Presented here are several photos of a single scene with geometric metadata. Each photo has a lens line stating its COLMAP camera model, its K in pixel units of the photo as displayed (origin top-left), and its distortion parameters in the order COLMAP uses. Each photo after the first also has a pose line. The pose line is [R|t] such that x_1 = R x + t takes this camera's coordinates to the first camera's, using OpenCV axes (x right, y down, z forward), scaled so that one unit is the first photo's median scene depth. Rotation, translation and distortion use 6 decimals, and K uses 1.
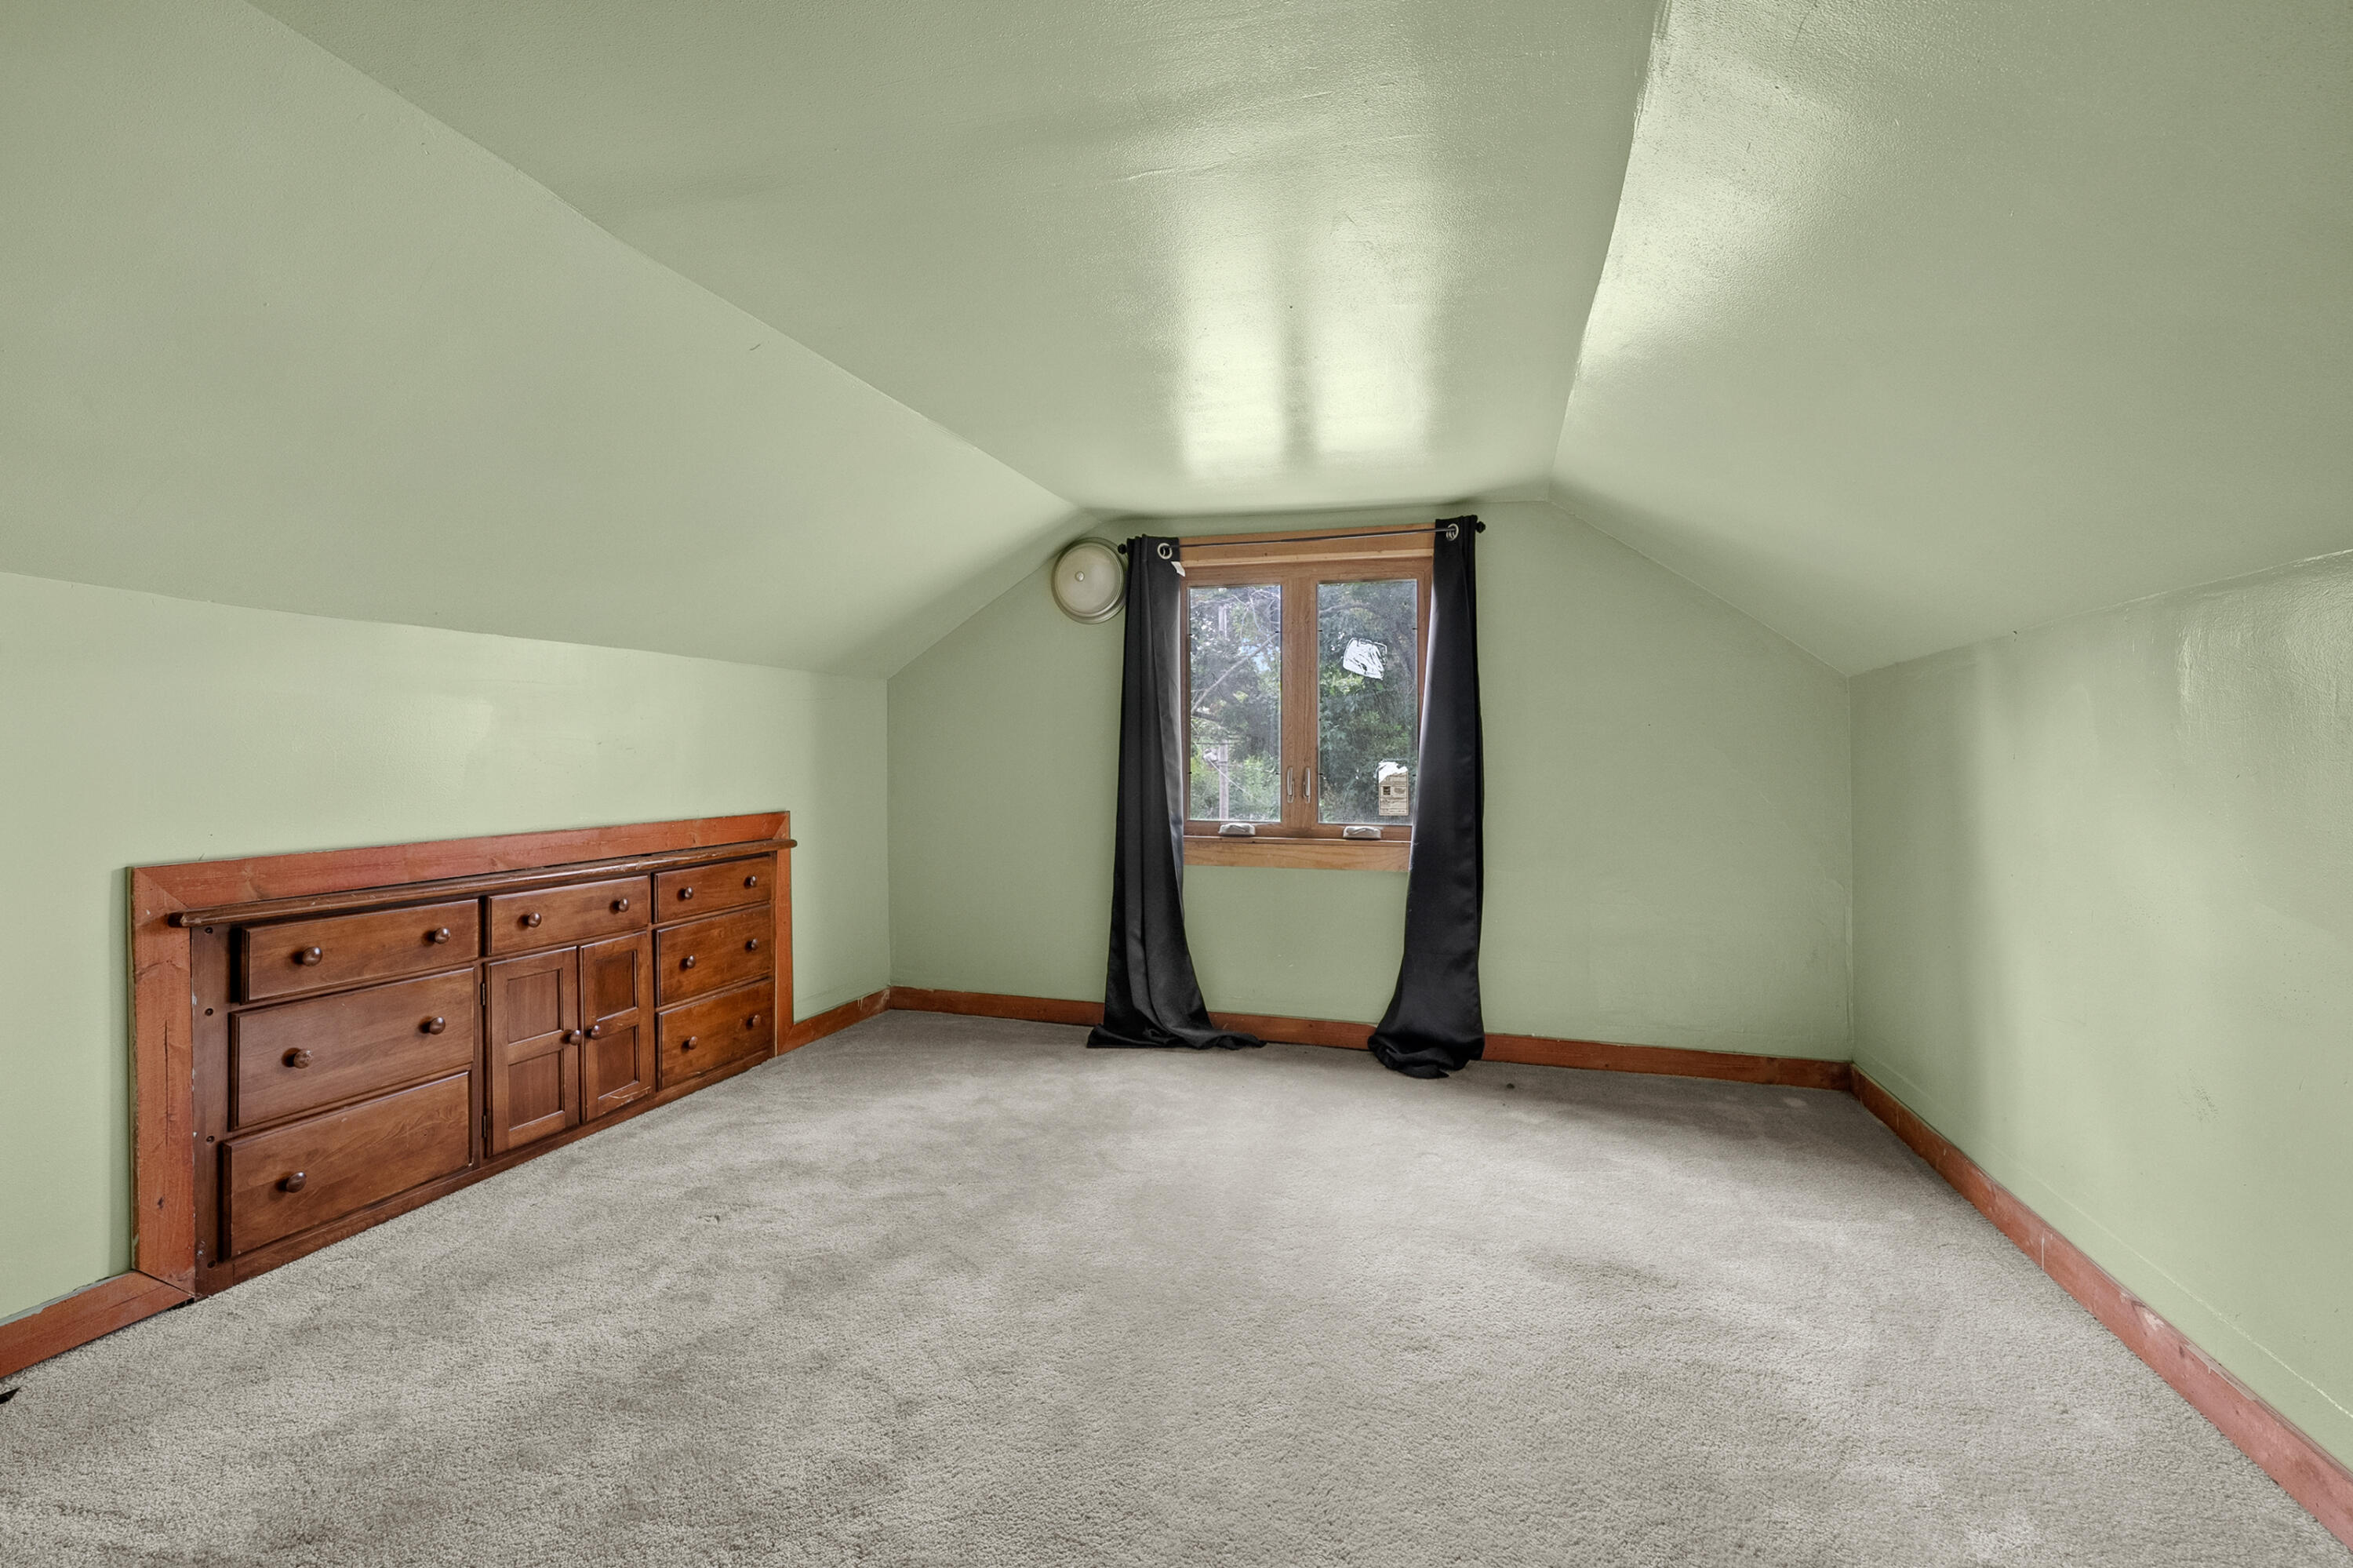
lens RADIAL K [[1072.7, 0, 1172.6], [0, 1072.7, 774.9], [0, 0, 1]] dist [-0.004117, 0.000740]
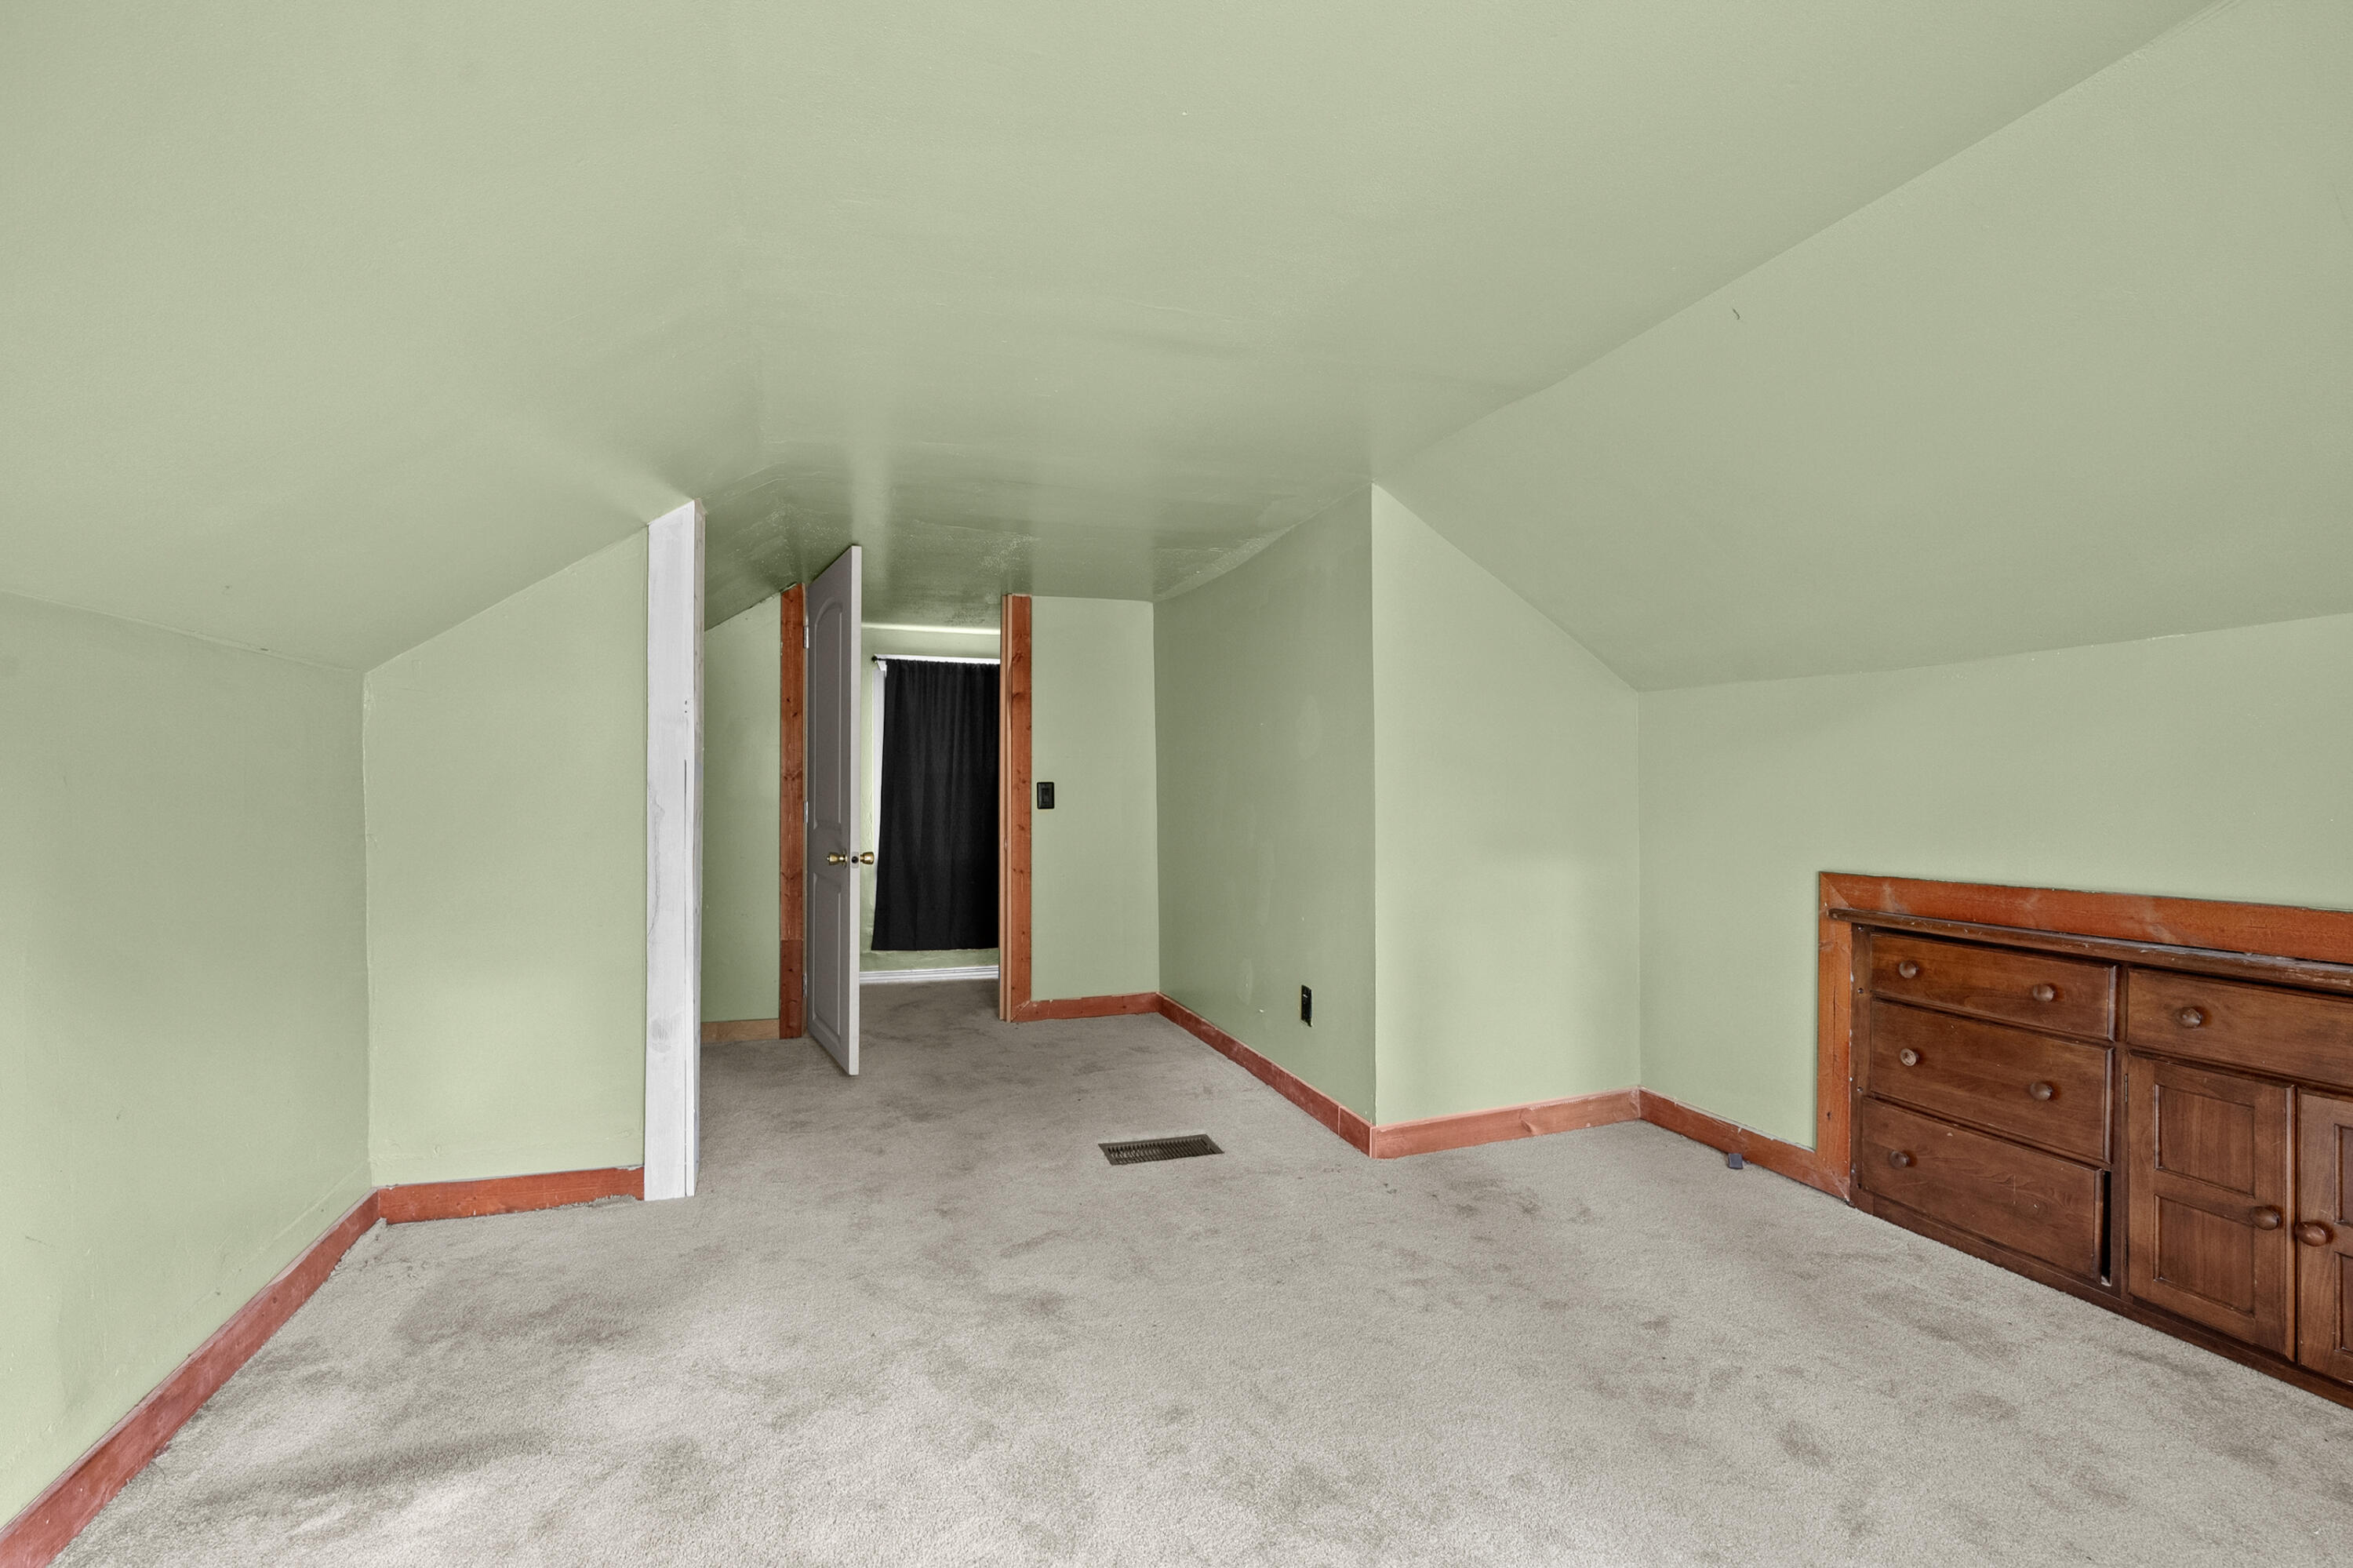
lens RADIAL K [[1072.7, 0, 1173.8], [0, 1072.7, 782.2], [0, 0, 1]] dist [-0.004117, 0.000740]
pose [[-0.824367, 0.002257, -0.566051, 0.460369], [-0.005366, 0.999916, 0.011800, -0.038128], [0.566030, 0.012765, -0.824286, 1.408671]]
